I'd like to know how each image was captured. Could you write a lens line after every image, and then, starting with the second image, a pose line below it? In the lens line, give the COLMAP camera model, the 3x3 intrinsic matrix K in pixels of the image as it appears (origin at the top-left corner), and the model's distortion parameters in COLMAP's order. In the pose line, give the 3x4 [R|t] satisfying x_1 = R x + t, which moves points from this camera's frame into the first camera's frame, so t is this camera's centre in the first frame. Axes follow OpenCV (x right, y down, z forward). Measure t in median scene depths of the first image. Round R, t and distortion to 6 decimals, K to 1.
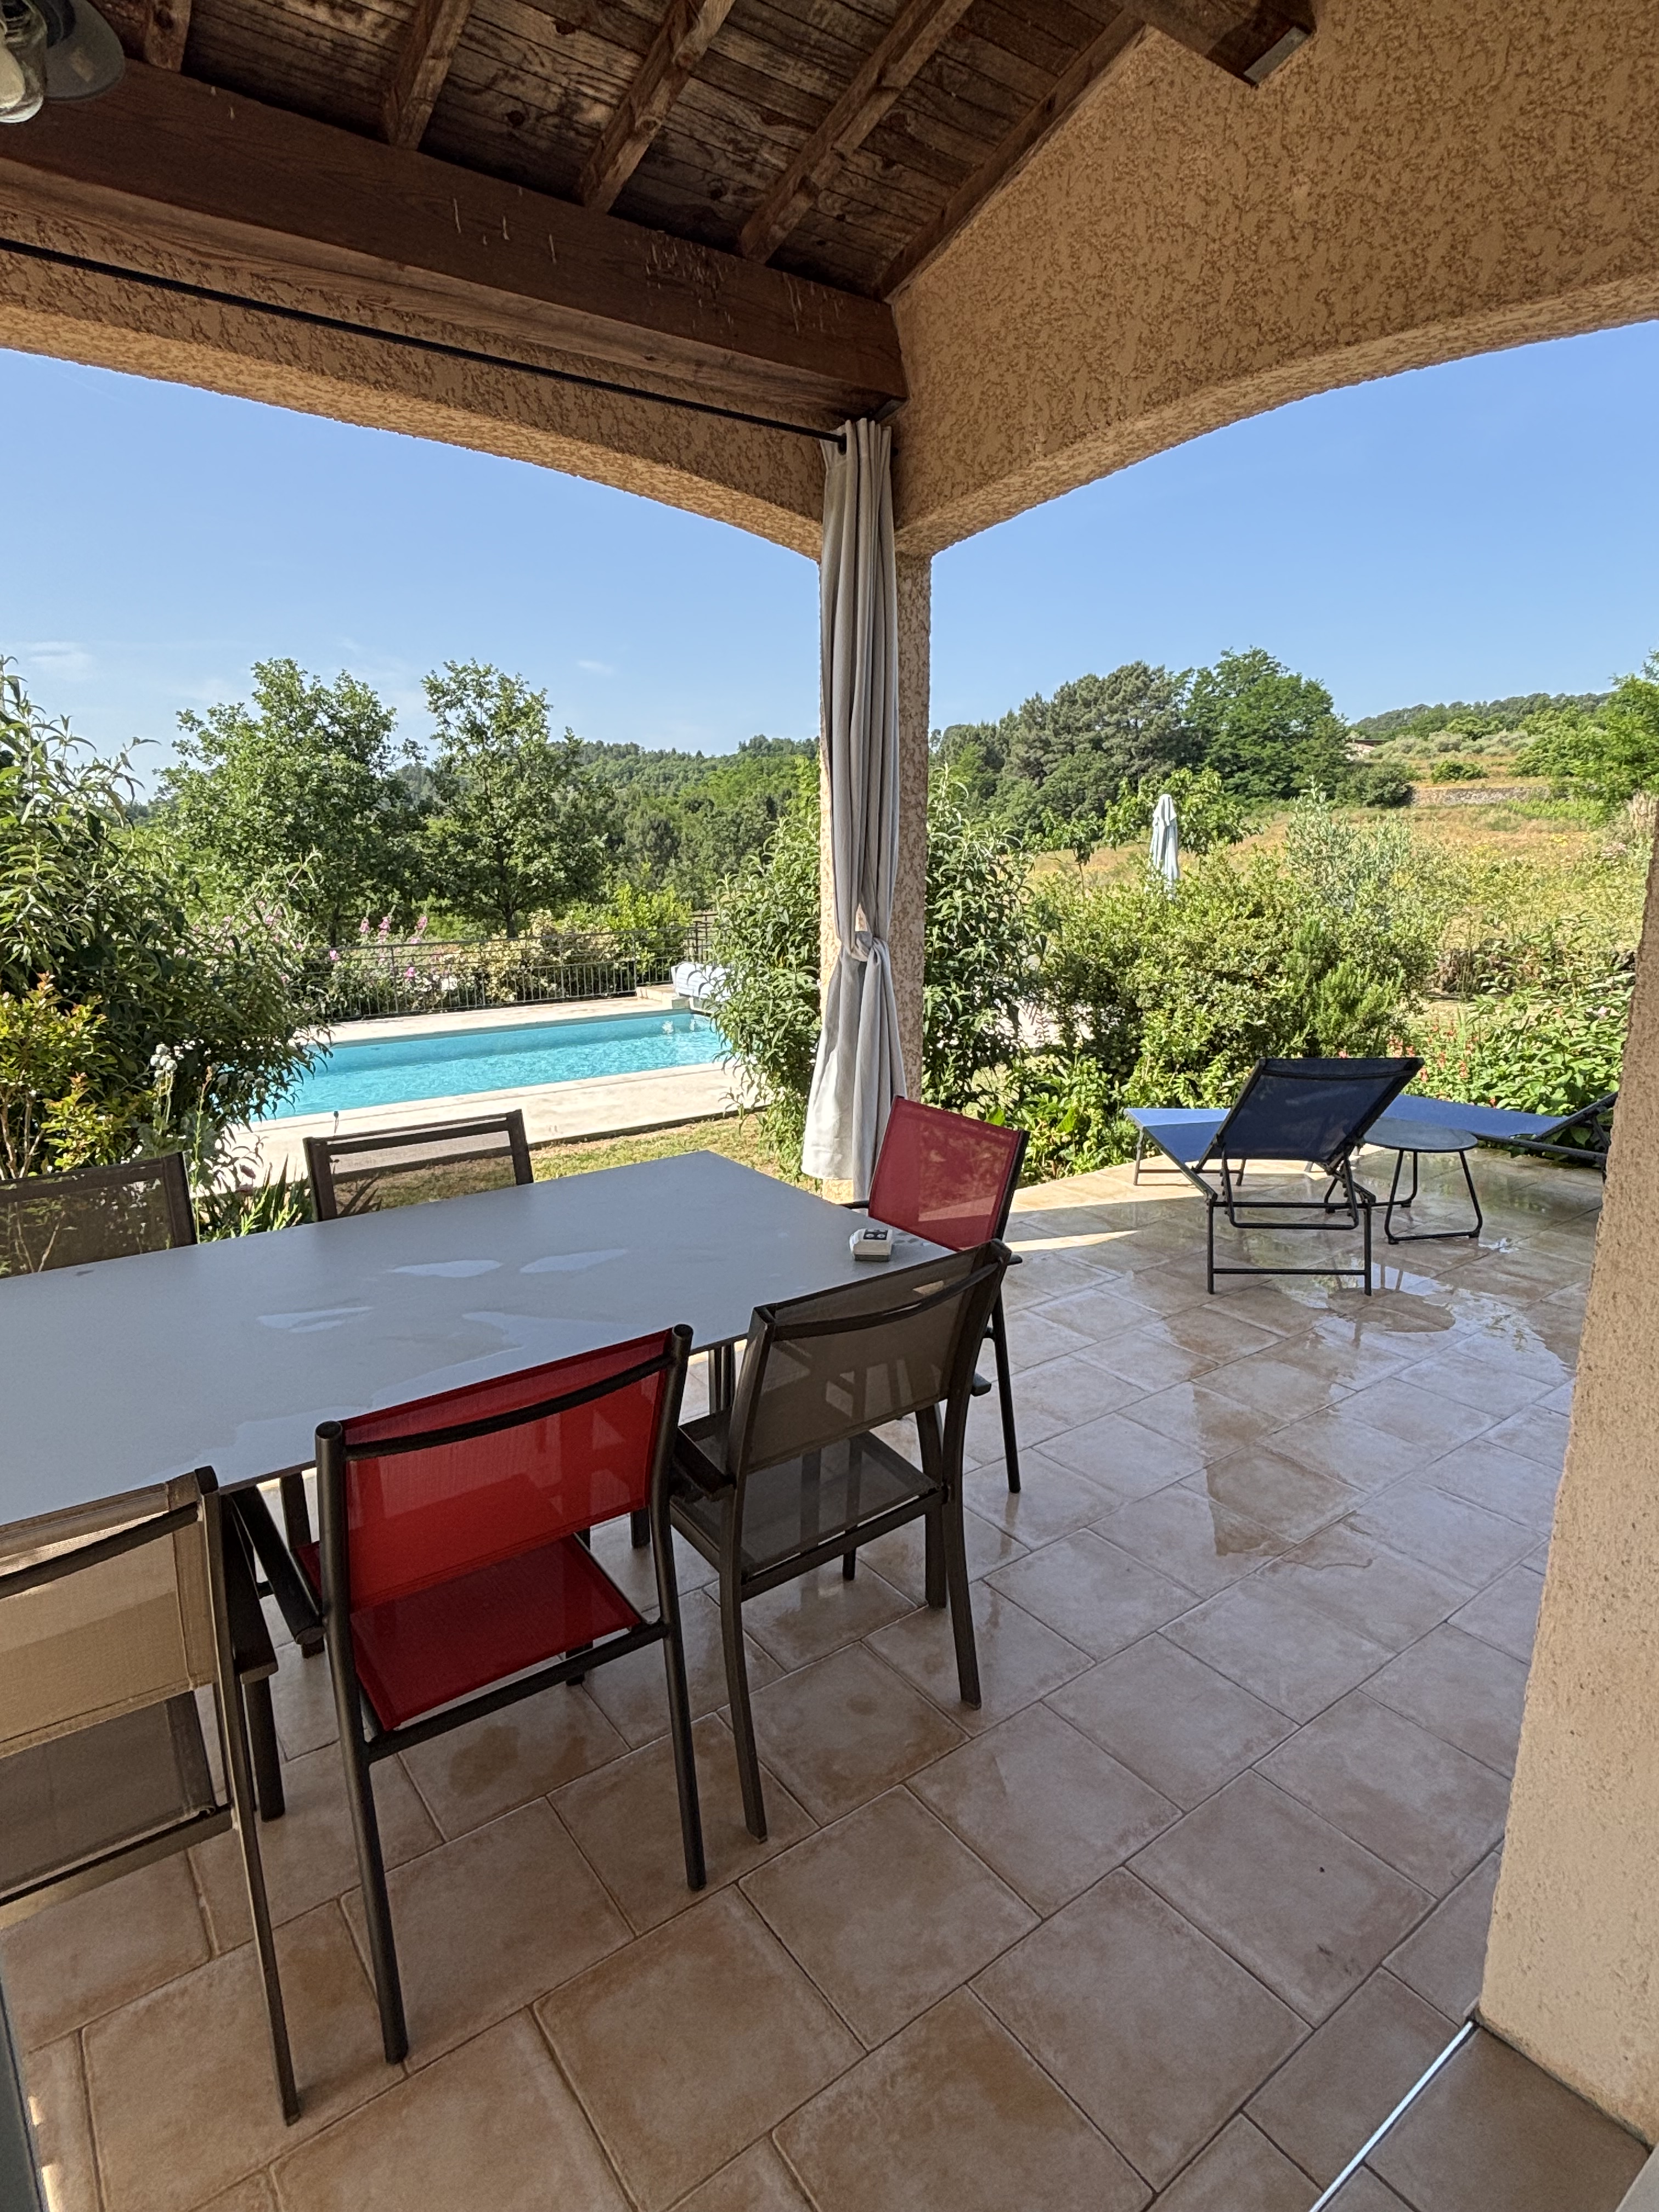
lens RADIAL K [[1183.5, 0, 829.5], [0, 1183.5, 1106.0], [0, 0, 1]] dist [-0.001519, 0.000500]
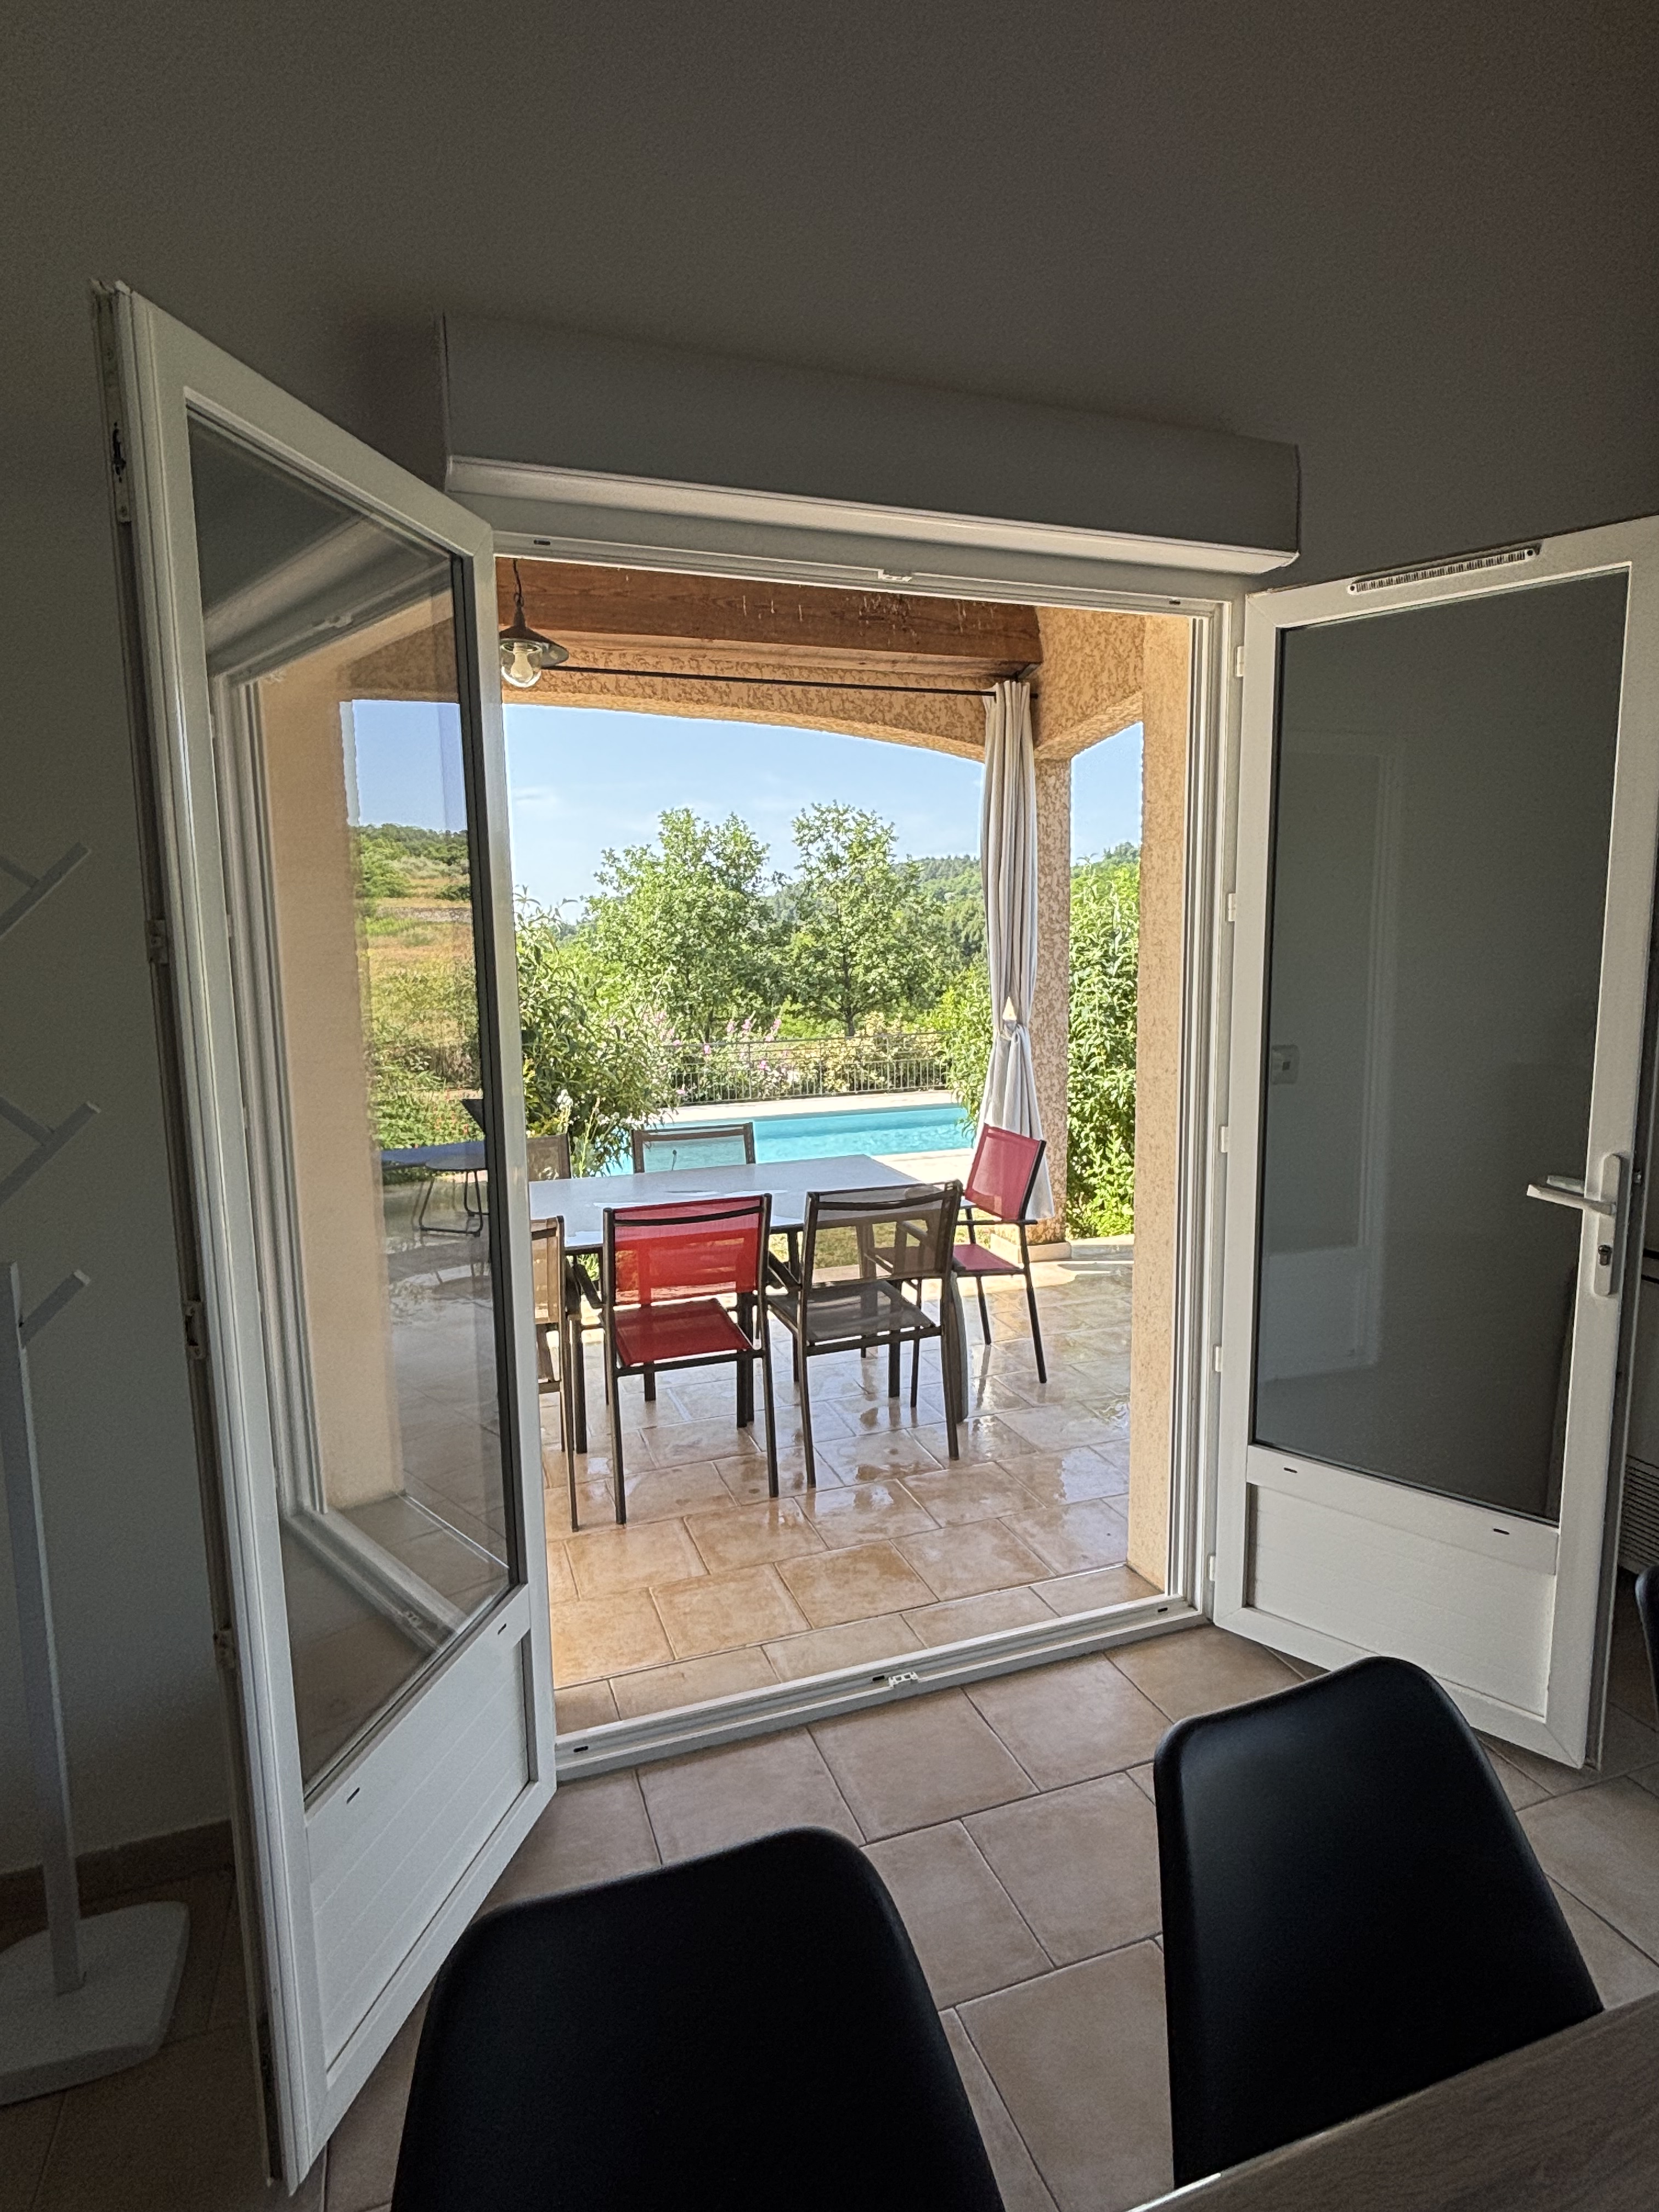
lens RADIAL K [[1182.4, 0, 837.8], [0, 1182.4, 1109.5], [0, 0, 1]] dist [0.000955, -0.001601]
pose [[0.956338, 0.024912, -0.291199, 0.060005], [-0.049786, 0.995684, -0.078321, 0.019565], [0.287991, 0.089399, 0.953451, -0.097443]]
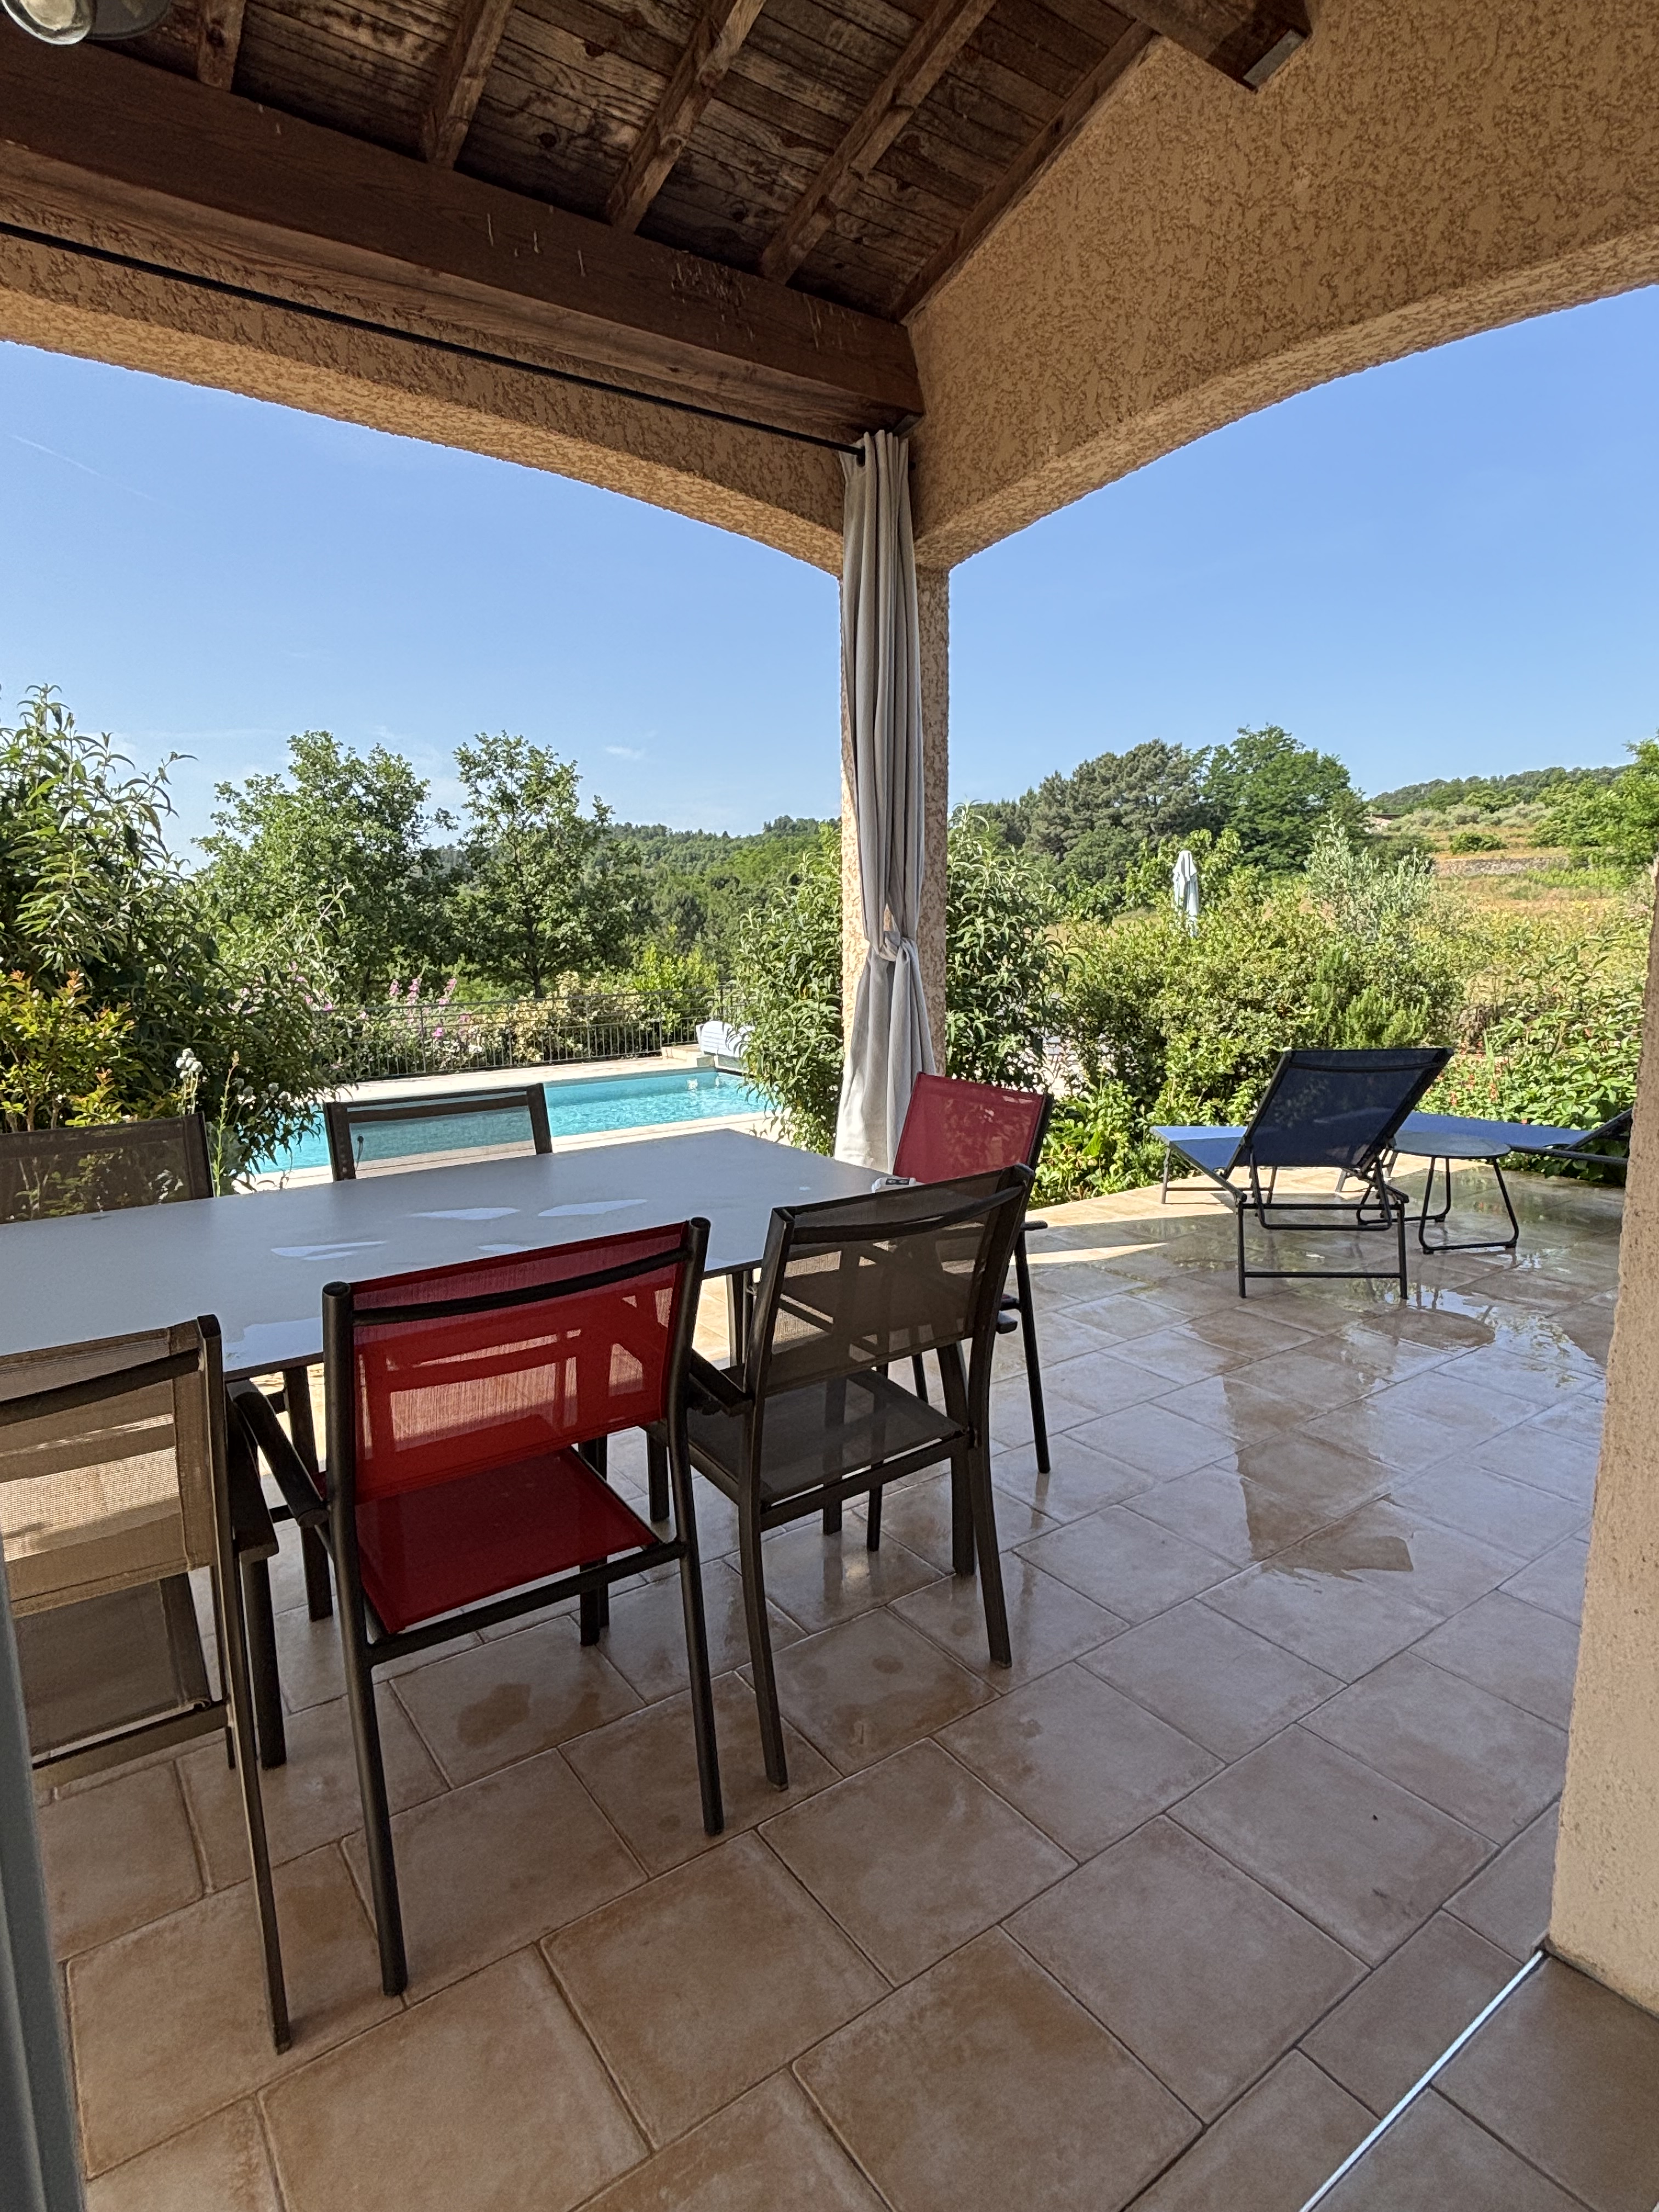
lens RADIAL K [[1182.4, 0, 837.8], [0, 1182.4, 1109.5], [0, 0, 1]] dist [0.000955, -0.001601]
pose [[0.999882, -0.005629, -0.014271, 0.000464], [0.004738, 0.998080, -0.061759, 0.015798], [0.014592, 0.061684, 0.997989, 0.001888]]
